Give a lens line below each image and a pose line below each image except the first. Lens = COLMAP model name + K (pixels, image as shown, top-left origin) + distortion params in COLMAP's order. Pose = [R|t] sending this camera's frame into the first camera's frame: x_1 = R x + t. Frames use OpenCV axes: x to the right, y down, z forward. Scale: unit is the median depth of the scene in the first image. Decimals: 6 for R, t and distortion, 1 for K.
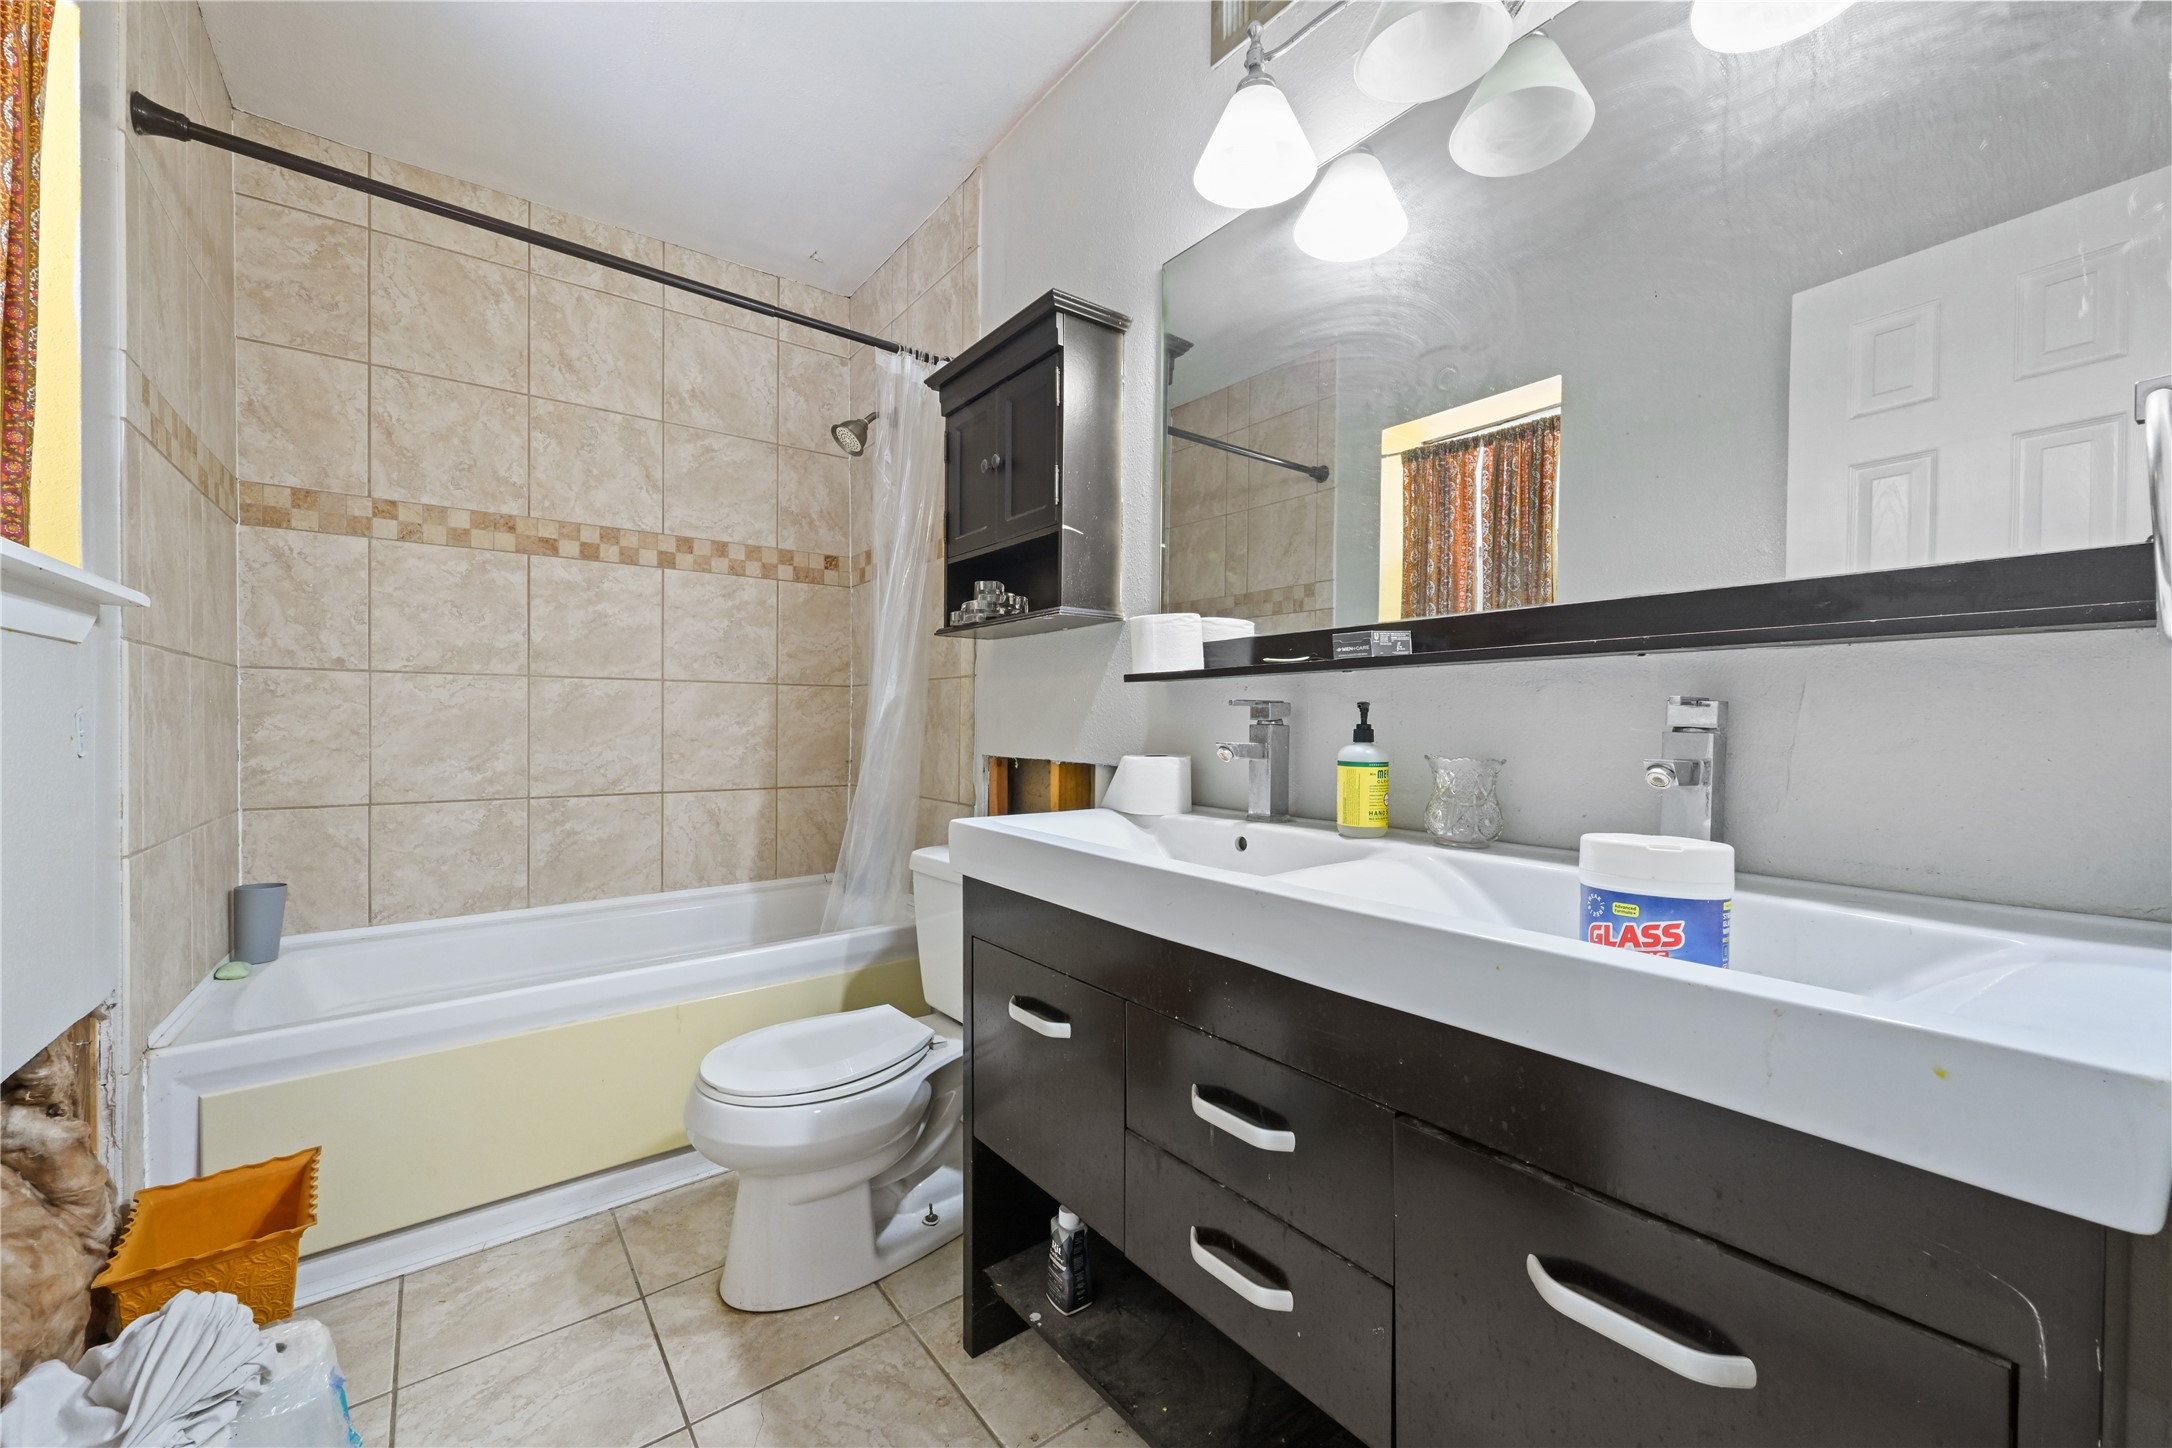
lens RADIAL K [[852.8, 0, 1088.0], [0, 852.8, 728.1], [0, 0, 1]] dist [-0.000600, 0.000016]
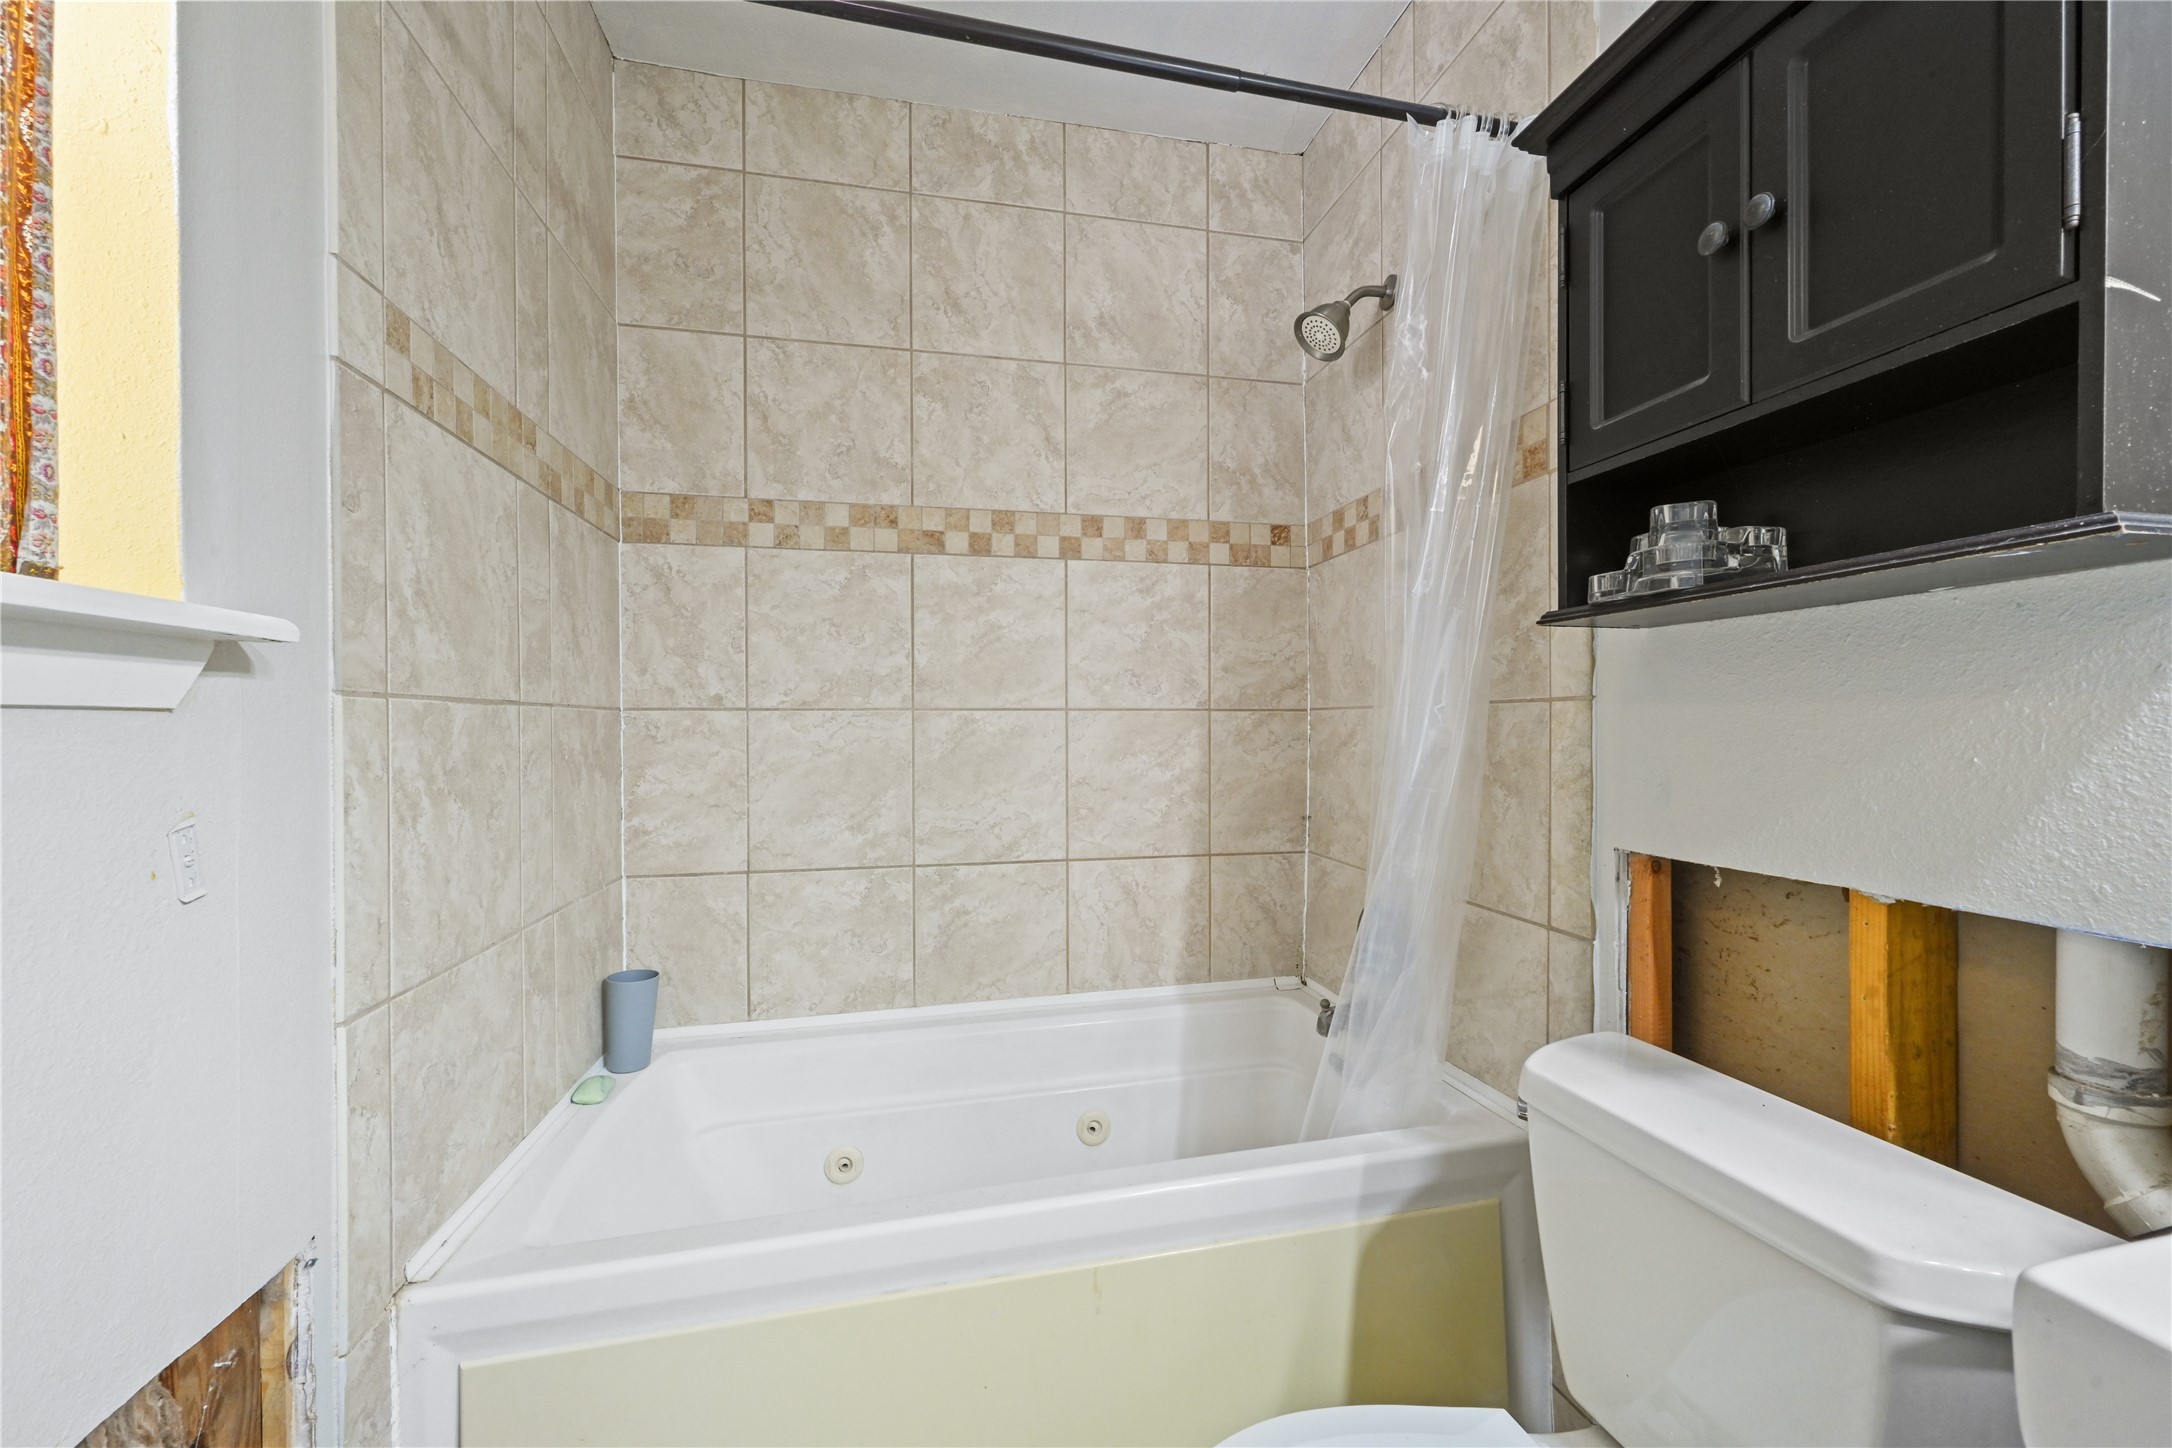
lens RADIAL K [[852.8, 0, 1090.4], [0, 852.8, 727.0], [0, 0, 1]] dist [-0.000600, 0.000016]
pose [[0.908854, -0.008459, -0.417028, -0.198340], [0.006363, 0.999959, -0.006417, -0.042407], [0.417065, 0.003179, 0.908871, 0.388259]]
